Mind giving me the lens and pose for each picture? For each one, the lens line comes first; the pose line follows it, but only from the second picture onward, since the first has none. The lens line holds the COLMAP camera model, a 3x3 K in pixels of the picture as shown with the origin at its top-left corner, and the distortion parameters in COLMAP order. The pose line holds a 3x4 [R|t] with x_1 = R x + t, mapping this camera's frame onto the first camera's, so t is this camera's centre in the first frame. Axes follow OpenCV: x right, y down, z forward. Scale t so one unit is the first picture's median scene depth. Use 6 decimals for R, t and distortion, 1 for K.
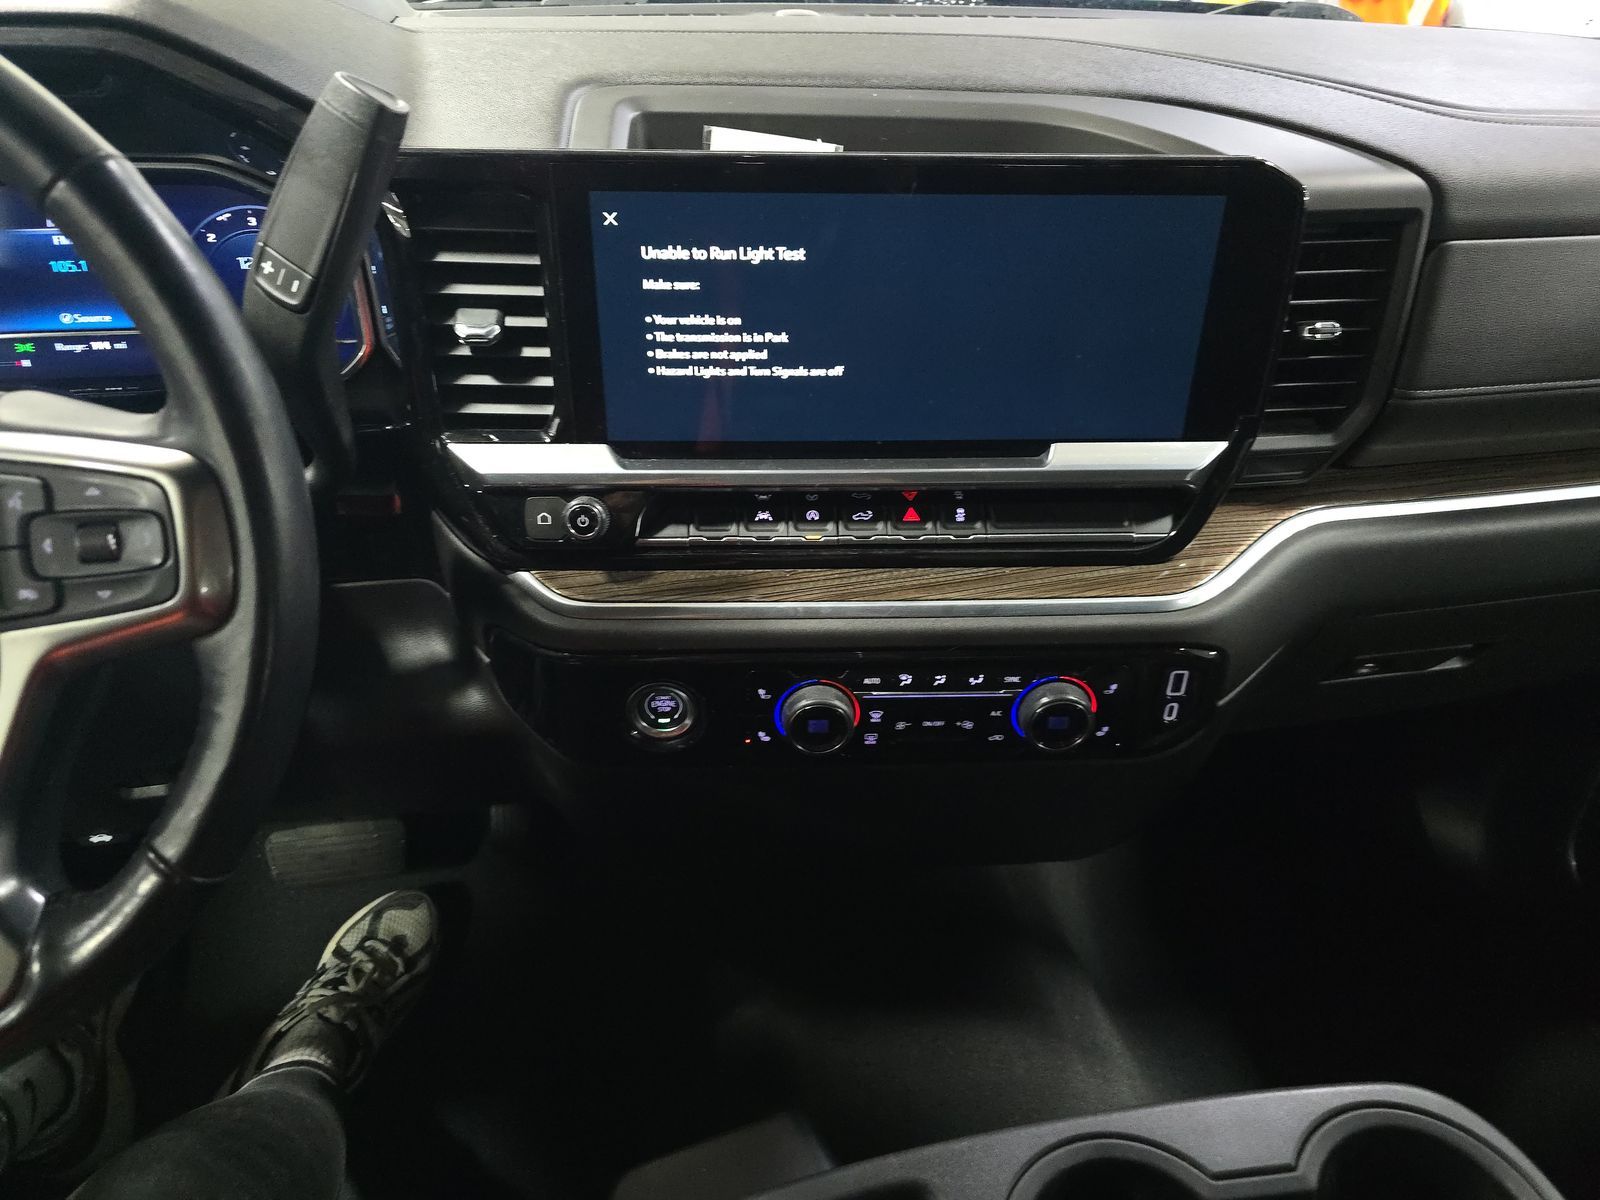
lens RADIAL K [[1069.1, 0, 798.5], [0, 1069.1, 623.2], [0, 0, 1]] dist [0.064986, -0.041933]
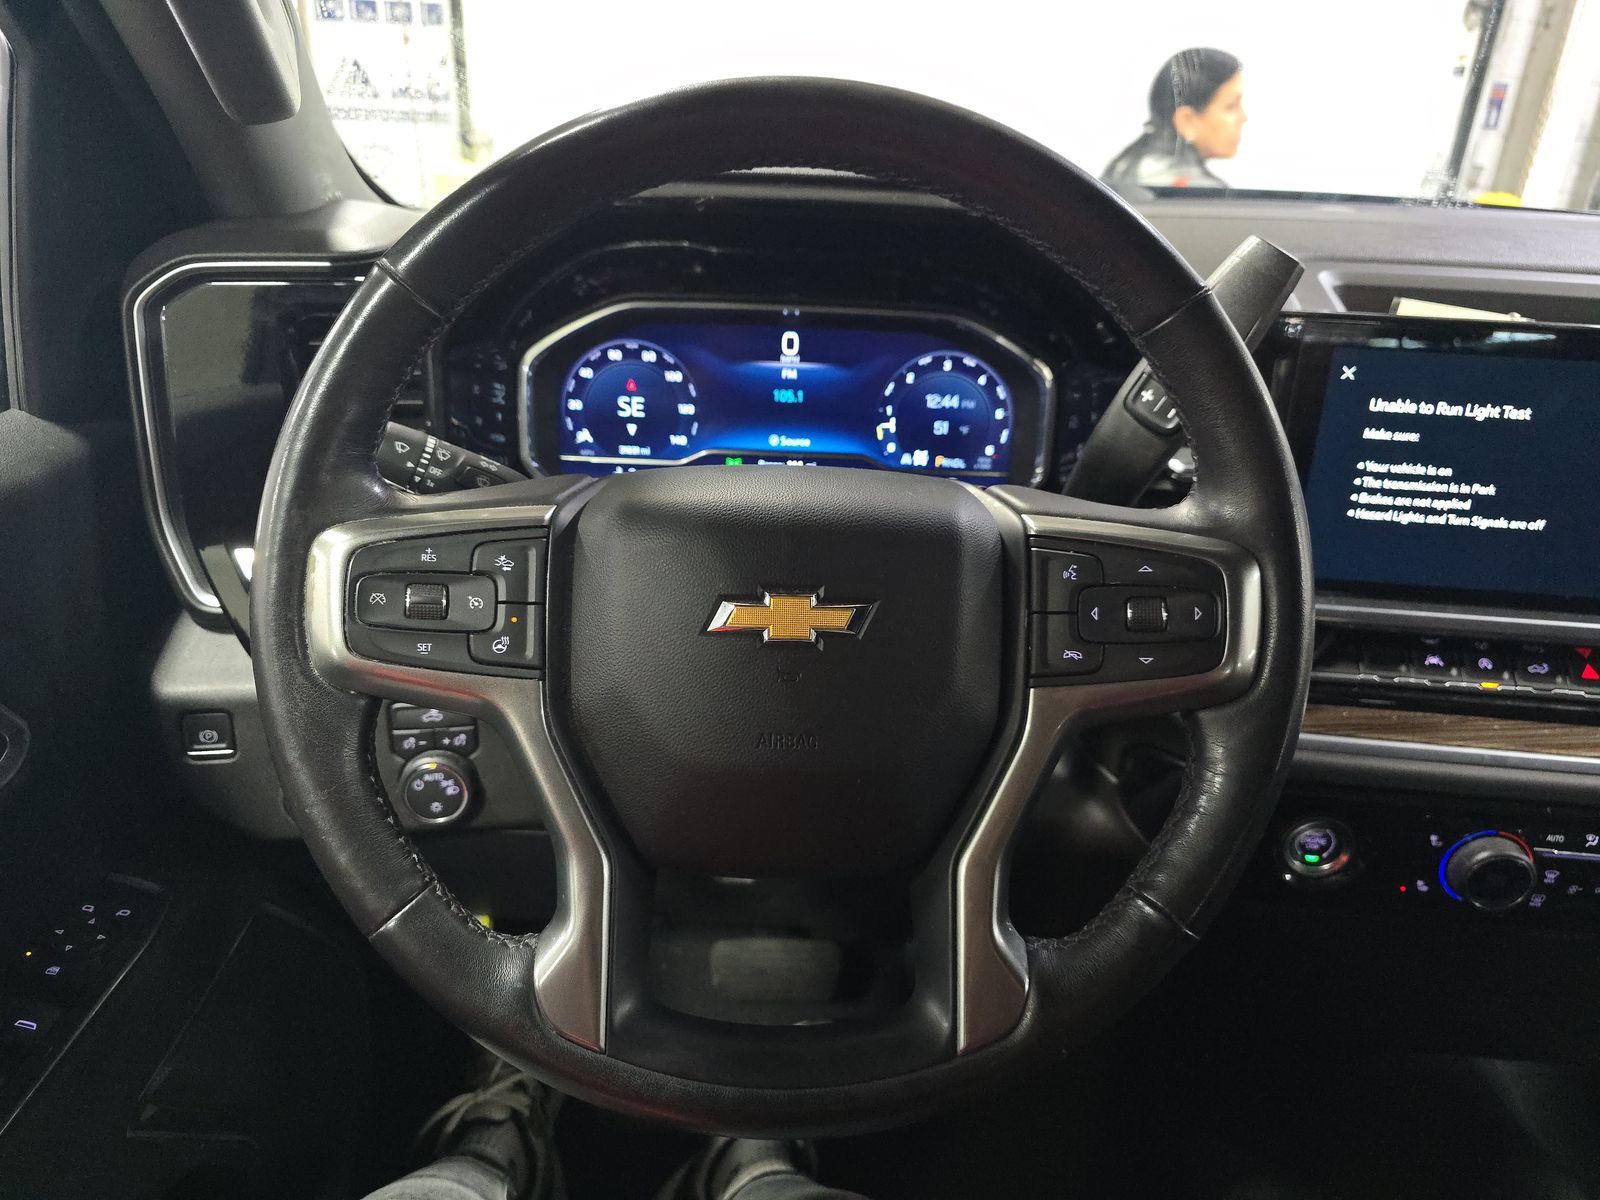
lens RADIAL K [[1069.1, 0, 798.5], [0, 1069.1, 623.2], [0, 0, 1]] dist [0.064986, -0.041933]
pose [[0.992866, 0.077684, -0.090453, -0.568627], [-0.091355, 0.983137, -0.158420, 0.086775], [0.076621, 0.165553, 0.983220, -0.061094]]
